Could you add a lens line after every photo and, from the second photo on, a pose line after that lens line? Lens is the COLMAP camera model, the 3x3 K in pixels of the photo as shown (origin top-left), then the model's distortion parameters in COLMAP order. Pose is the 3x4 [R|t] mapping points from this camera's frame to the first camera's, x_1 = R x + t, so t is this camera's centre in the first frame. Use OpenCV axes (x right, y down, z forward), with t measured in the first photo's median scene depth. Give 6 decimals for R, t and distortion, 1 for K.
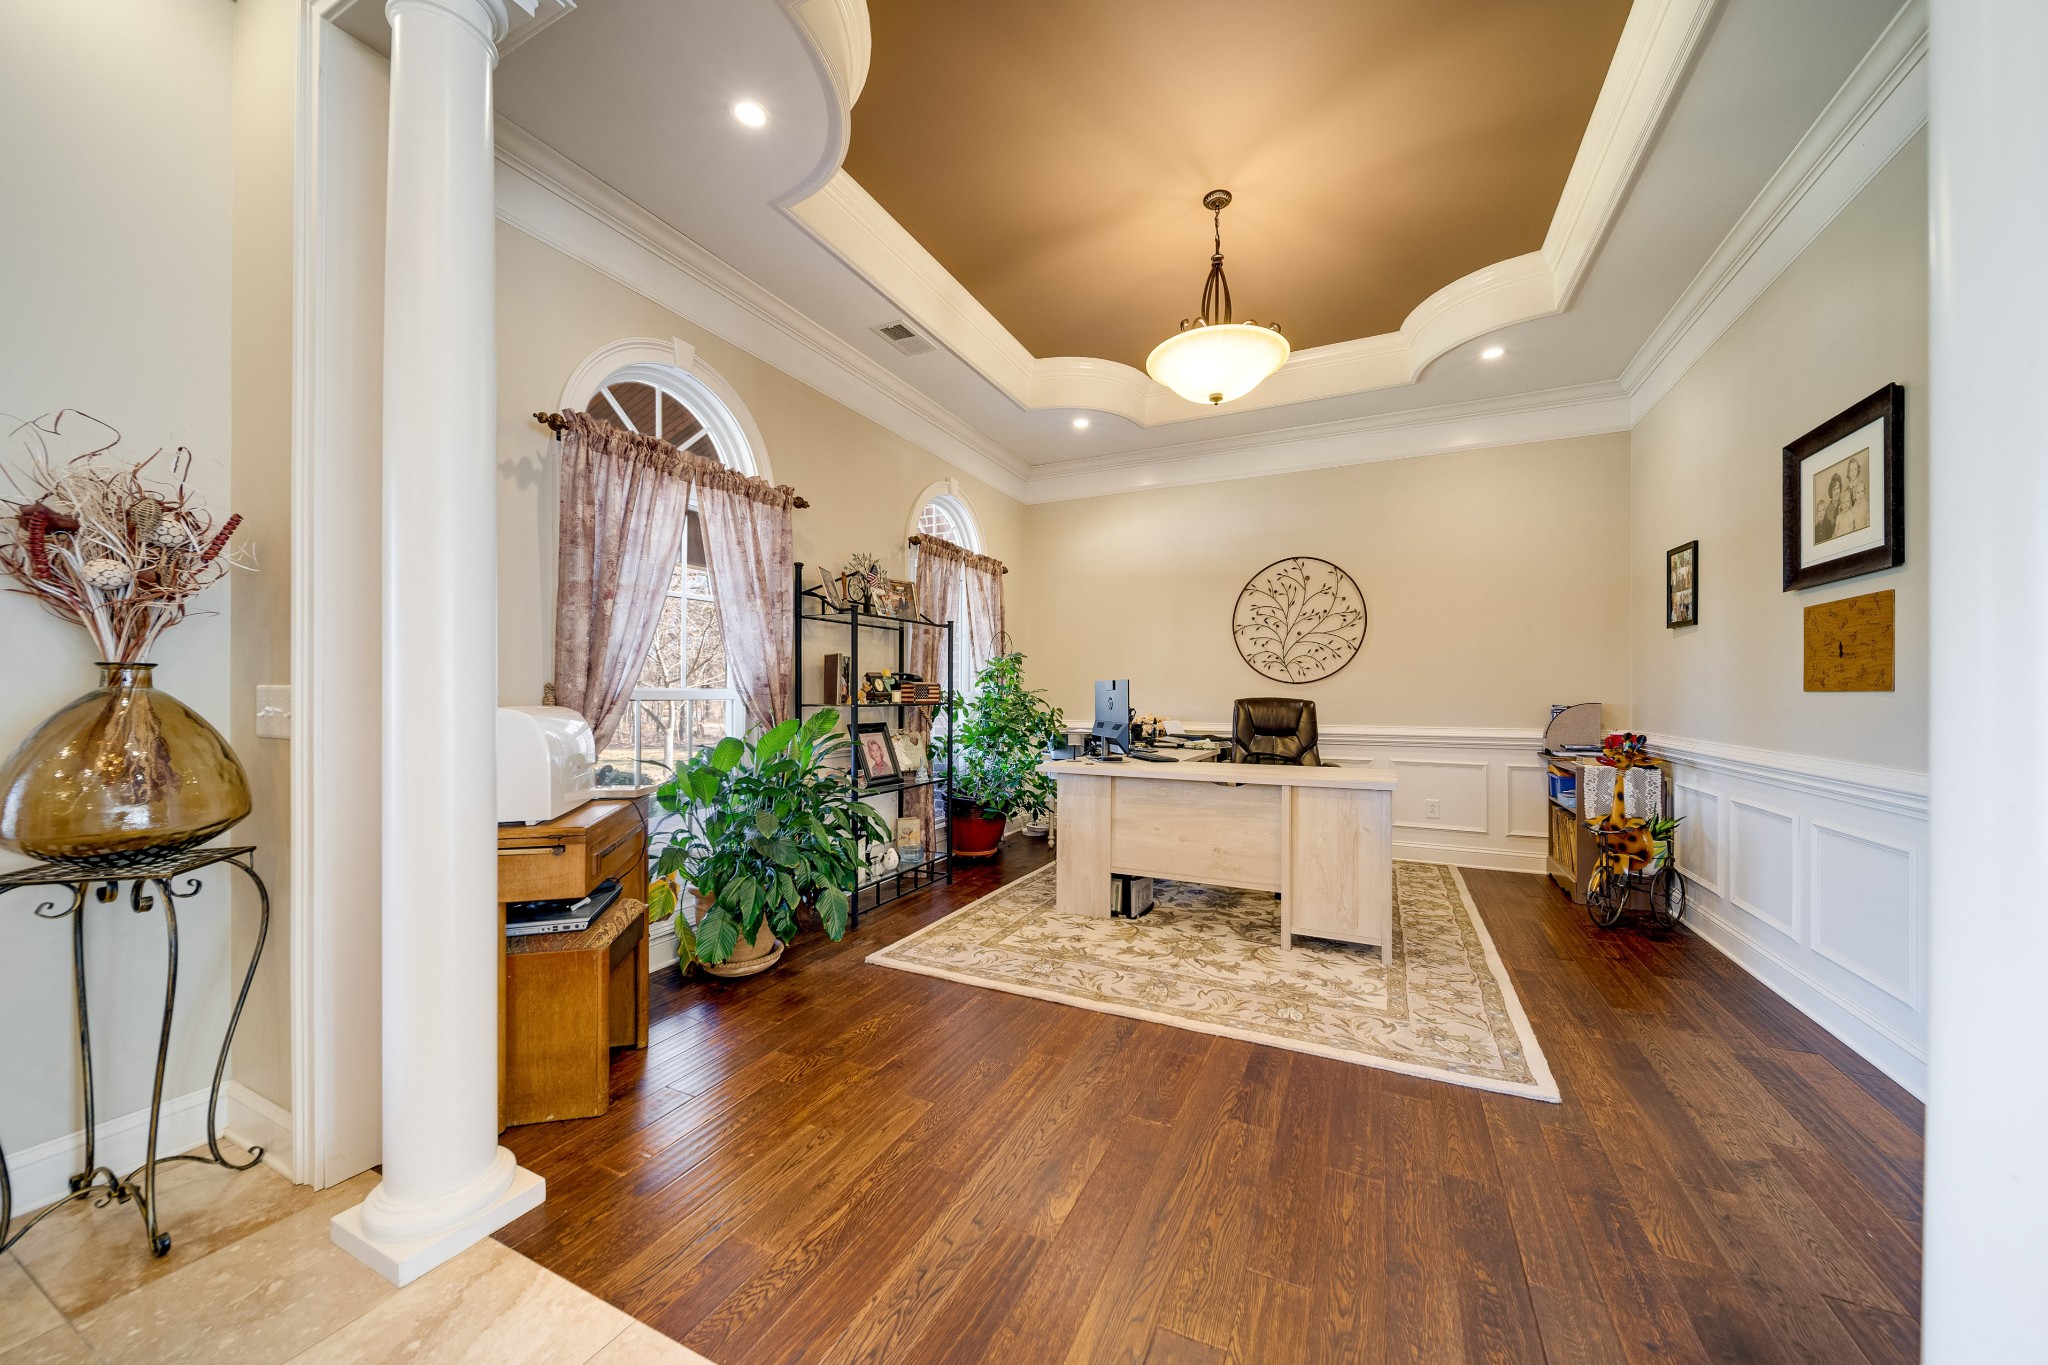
lens RADIAL K [[725.0, 0, 1031.1], [0, 725.0, 692.1], [0, 0, 1]] dist [-0.003168, -0.000089]
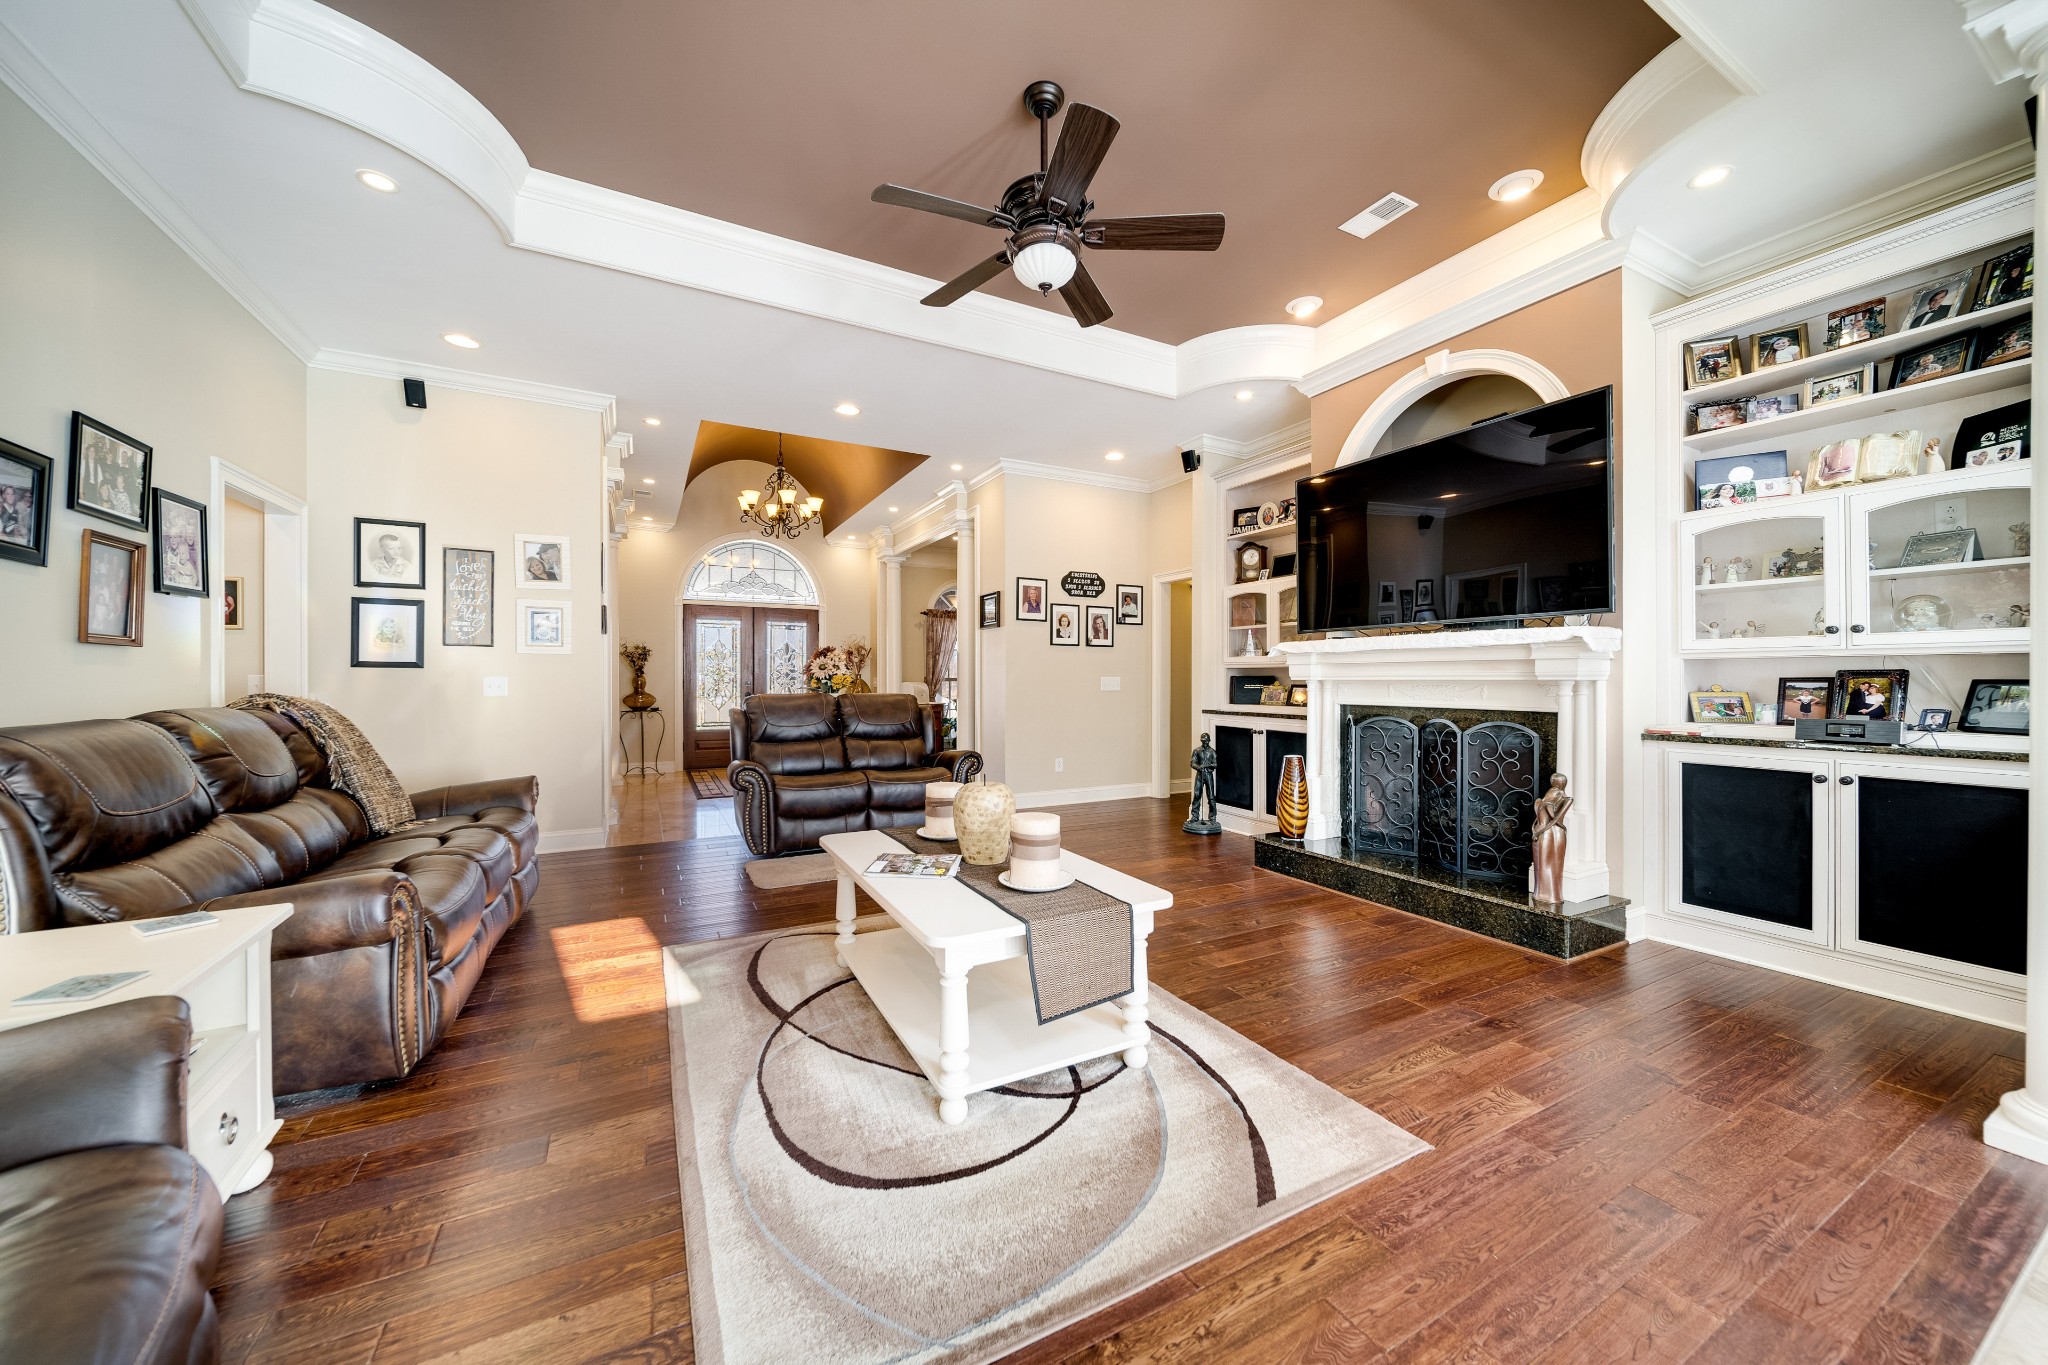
lens RADIAL K [[725.0, 0, 1019.6], [0, 725.0, 680.6], [0, 0, 1]] dist [-0.003168, -0.000089]
pose [[0.803544, -0.000742, -0.595244, 1.362293], [0.001301, 0.999999, 0.000510, 0.004215], [0.595243, -0.001185, 0.803545, -1.214577]]
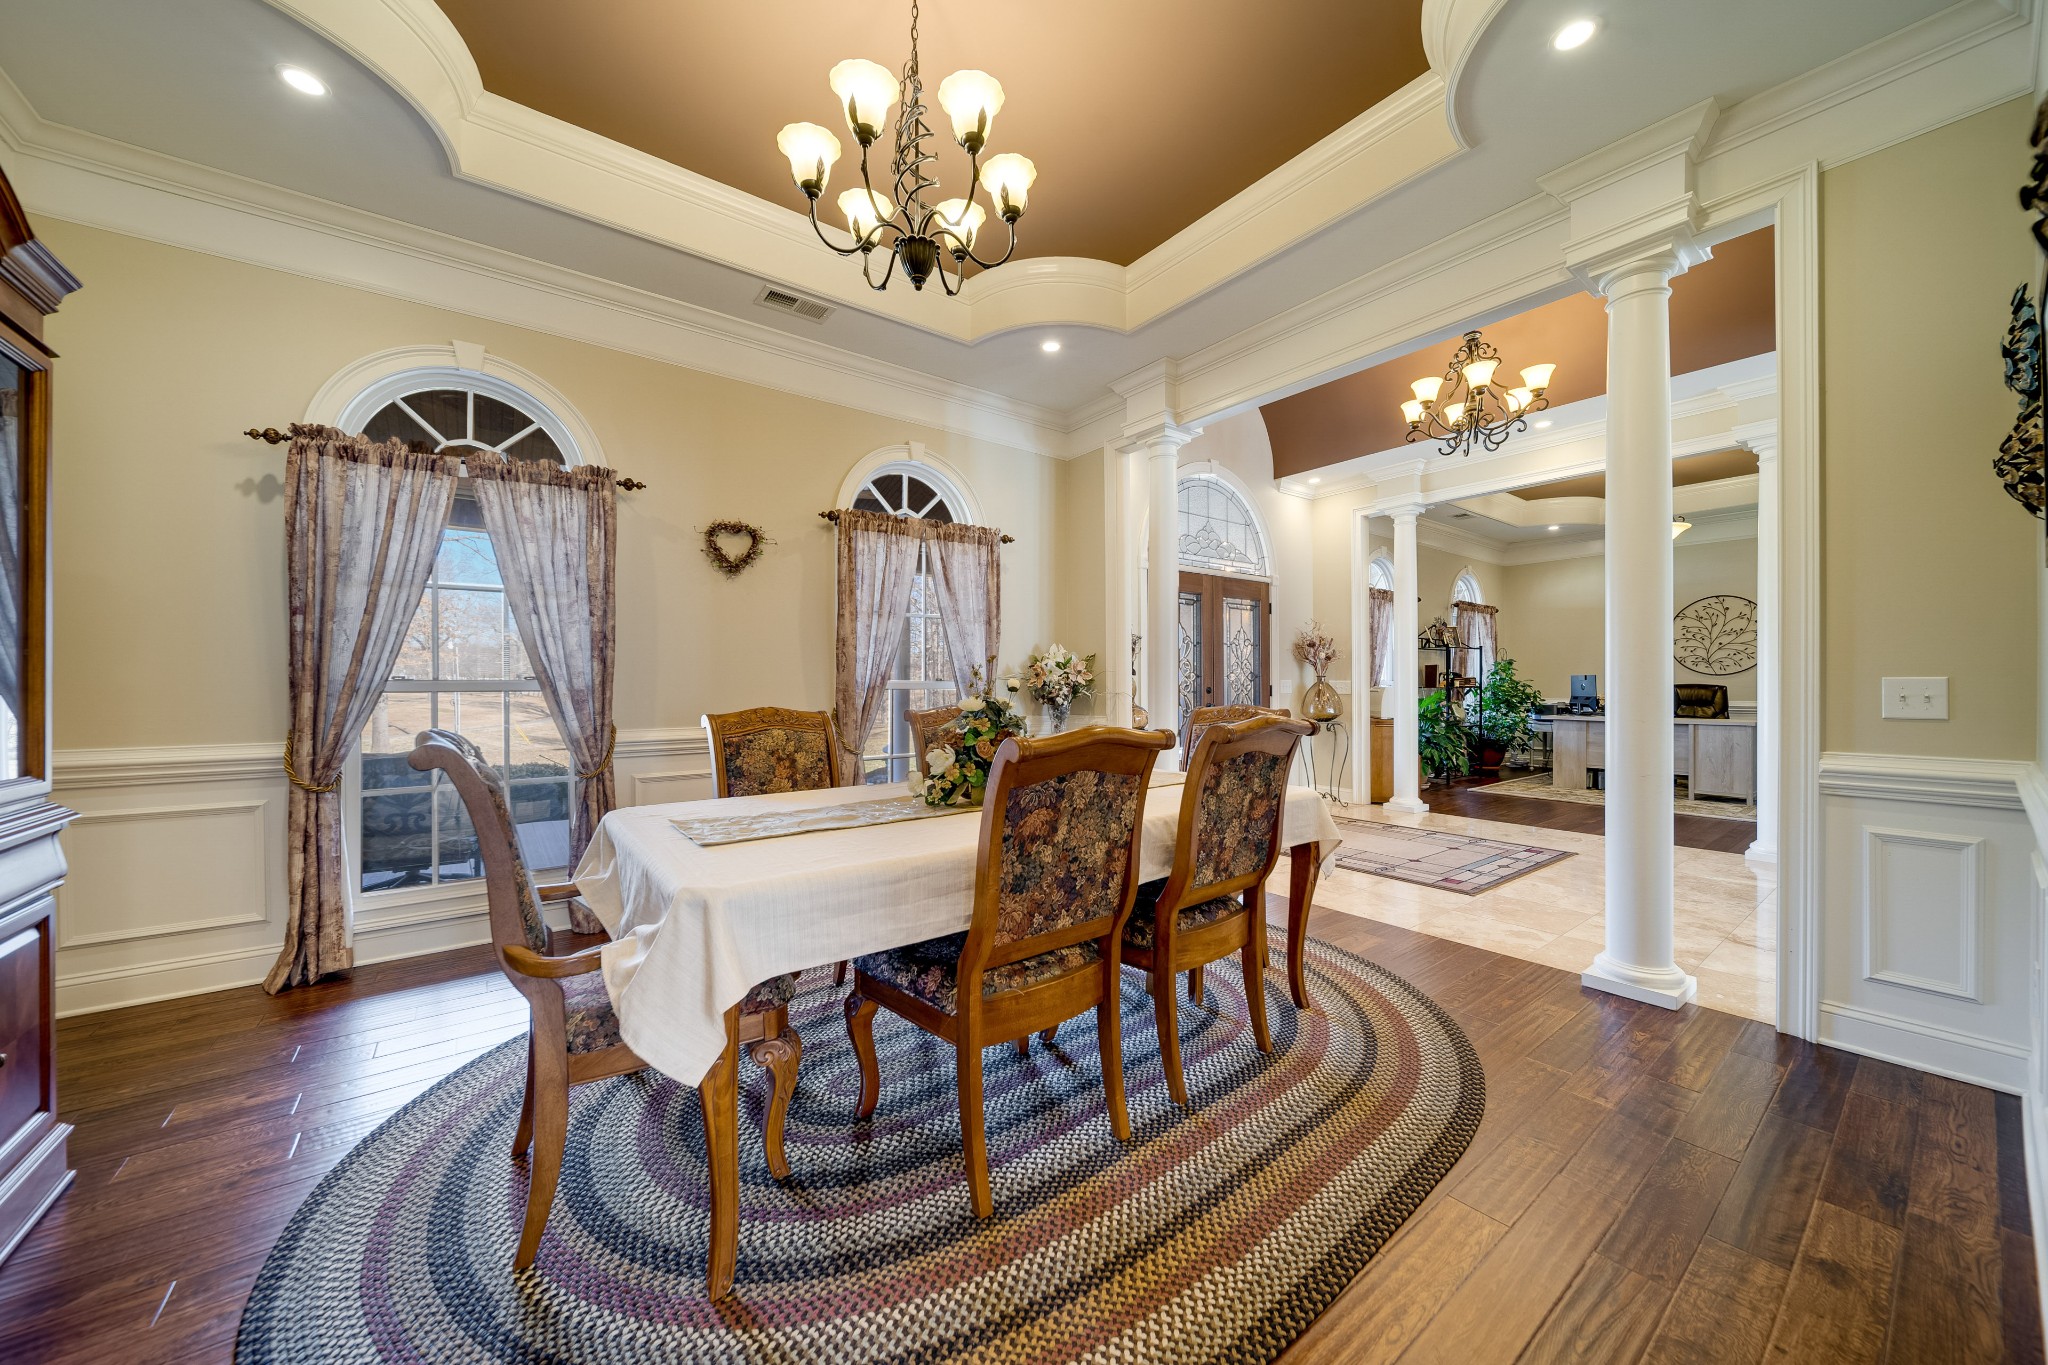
lens RADIAL K [[725.0, 0, 1020.8], [0, 725.0, 681.4], [0, 0, 1]] dist [-0.003168, -0.000089]
pose [[0.885120, -0.004931, -0.465337, -0.321291], [0.004664, 0.999988, -0.001725, -0.002706], [0.465340, -0.000644, 0.885132, -1.426271]]
